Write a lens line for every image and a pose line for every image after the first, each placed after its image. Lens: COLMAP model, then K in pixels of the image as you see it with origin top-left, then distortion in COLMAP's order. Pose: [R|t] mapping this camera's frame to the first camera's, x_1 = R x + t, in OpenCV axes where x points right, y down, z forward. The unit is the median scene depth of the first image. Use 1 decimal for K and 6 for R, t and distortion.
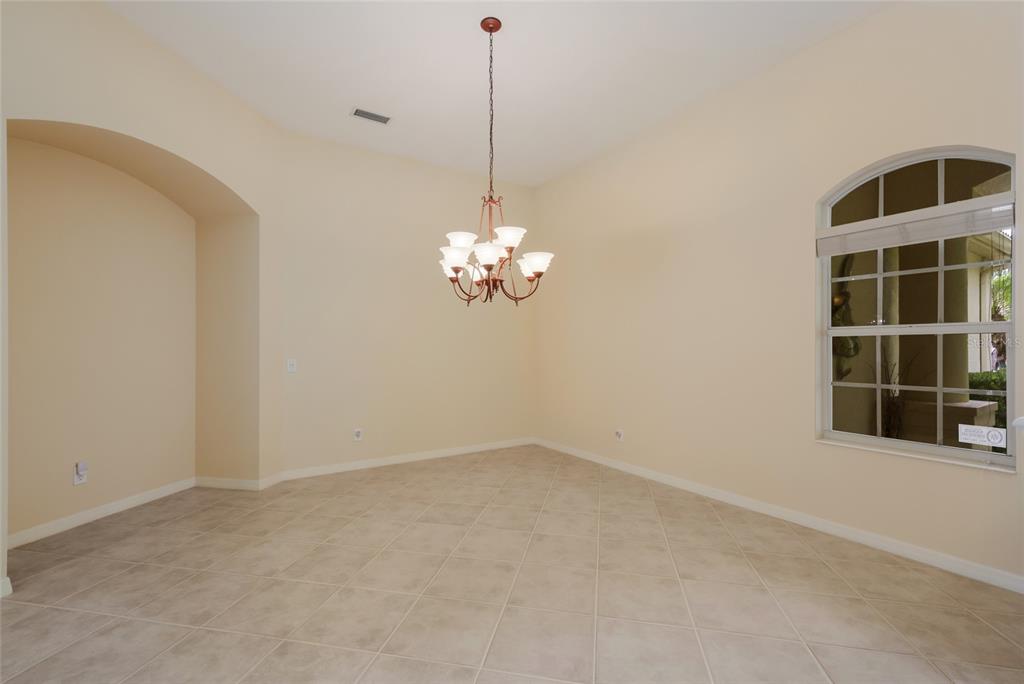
lens RADIAL K [[448.9, 0, 509.4], [0, 448.9, 345.8], [0, 0, 1]] dist [0.008277, 0.000169]
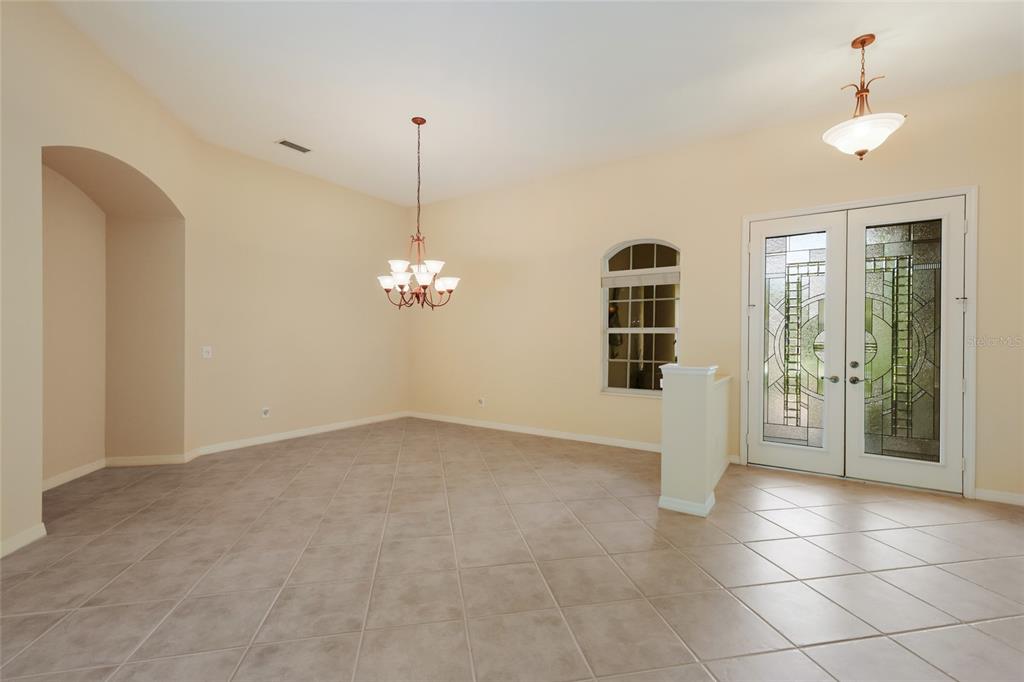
lens RADIAL K [[448.9, 0, 513.4], [0, 448.9, 340.5], [0, 0, 1]] dist [0.008277, 0.000169]
pose [[0.918634, 0.006655, 0.395054, -0.320806], [-0.010011, 0.999929, 0.006433, -0.001258], [-0.394983, -0.009865, 0.918635, -0.469597]]
